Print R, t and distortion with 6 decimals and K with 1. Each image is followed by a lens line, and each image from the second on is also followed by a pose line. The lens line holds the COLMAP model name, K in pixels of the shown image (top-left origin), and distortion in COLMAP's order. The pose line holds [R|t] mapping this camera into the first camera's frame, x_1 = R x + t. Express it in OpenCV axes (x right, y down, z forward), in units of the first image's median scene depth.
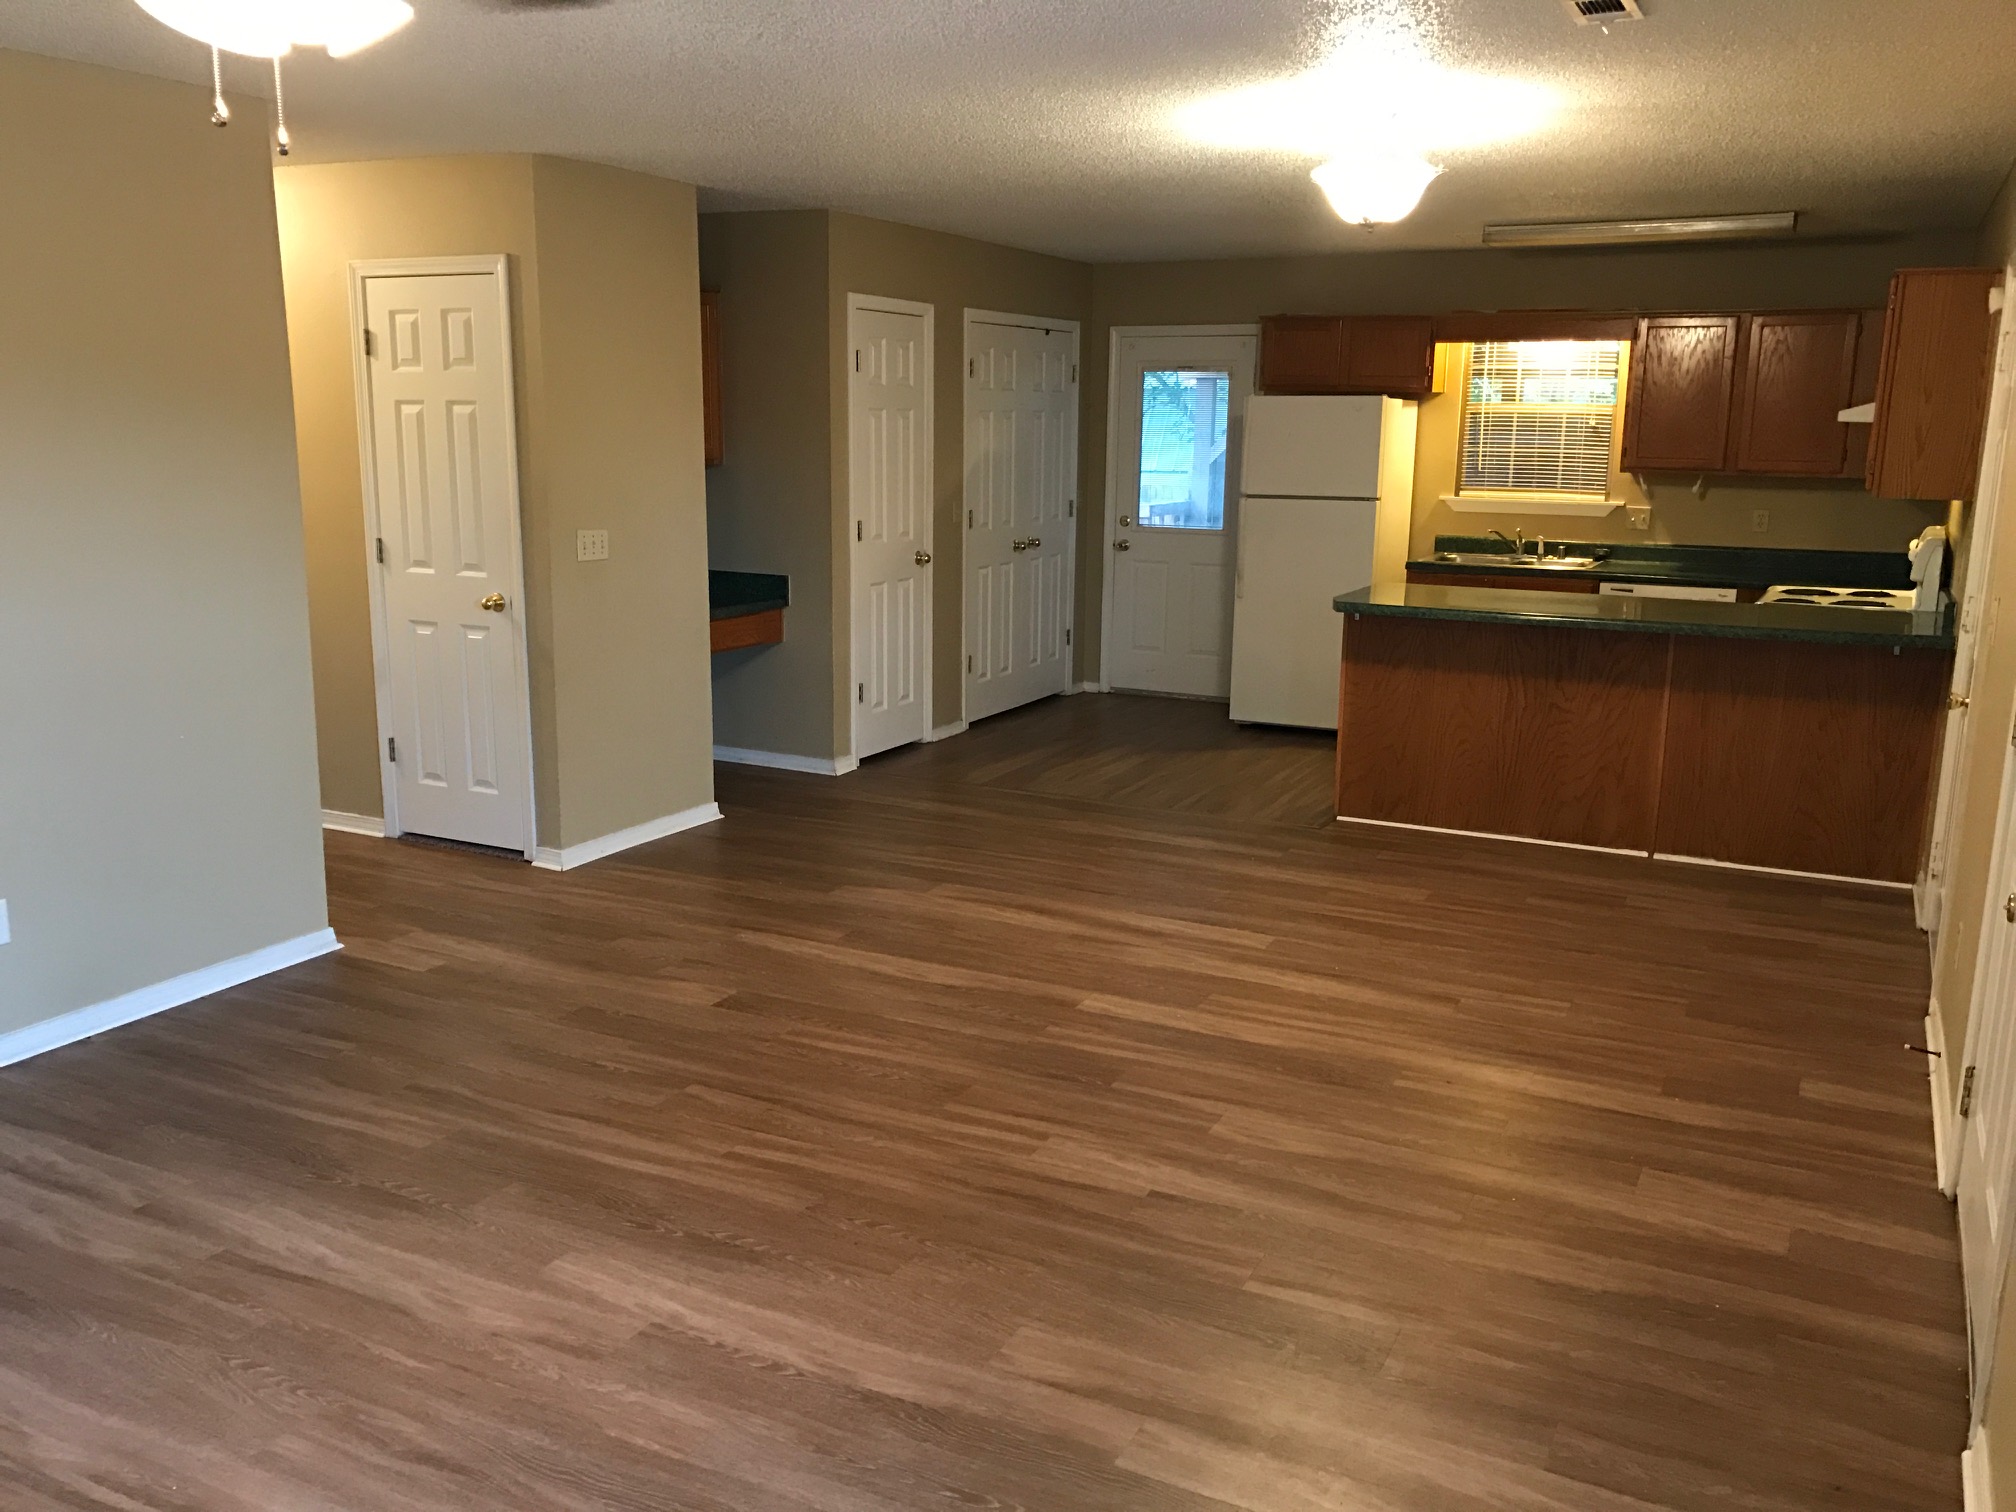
lens RADIAL K [[1655.3, 0, 1008.0], [0, 1655.3, 756.0], [0, 0, 1]] dist [-0.000229, 0.009833]
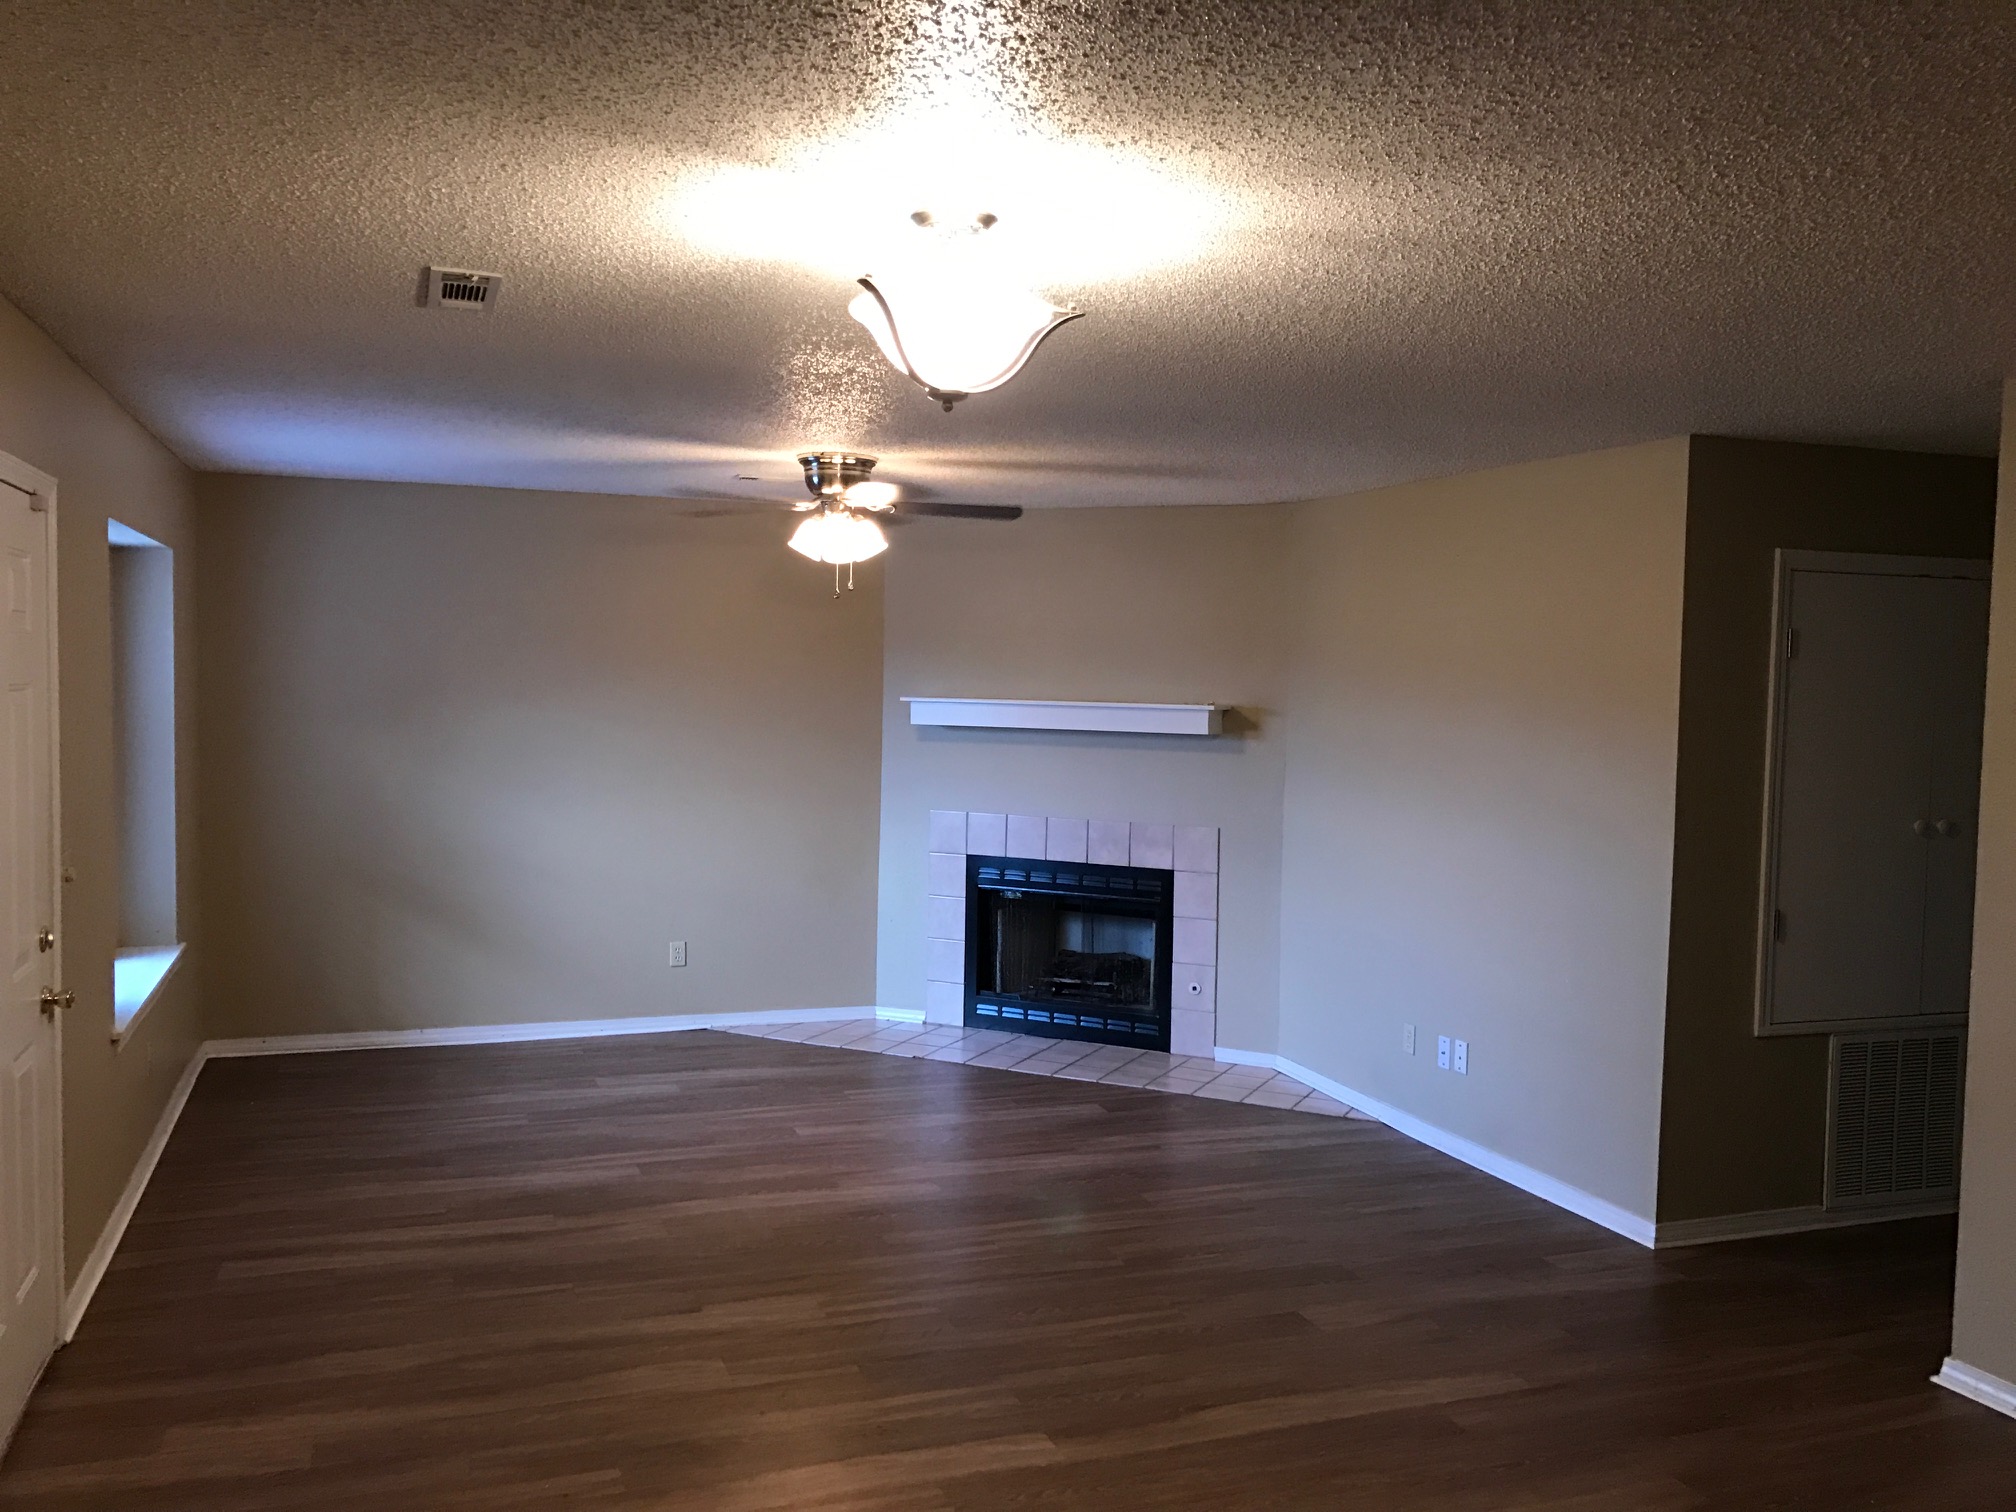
lens RADIAL K [[1655.3, 0, 1008.0], [0, 1655.3, 756.0], [0, 0, 1]] dist [-0.000229, 0.009833]
pose [[-0.684500, 0.013309, -0.728892, 0.798840], [-0.172669, 0.968424, 0.179835, -0.386763], [0.708269, 0.248955, -0.660588, 1.814859]]
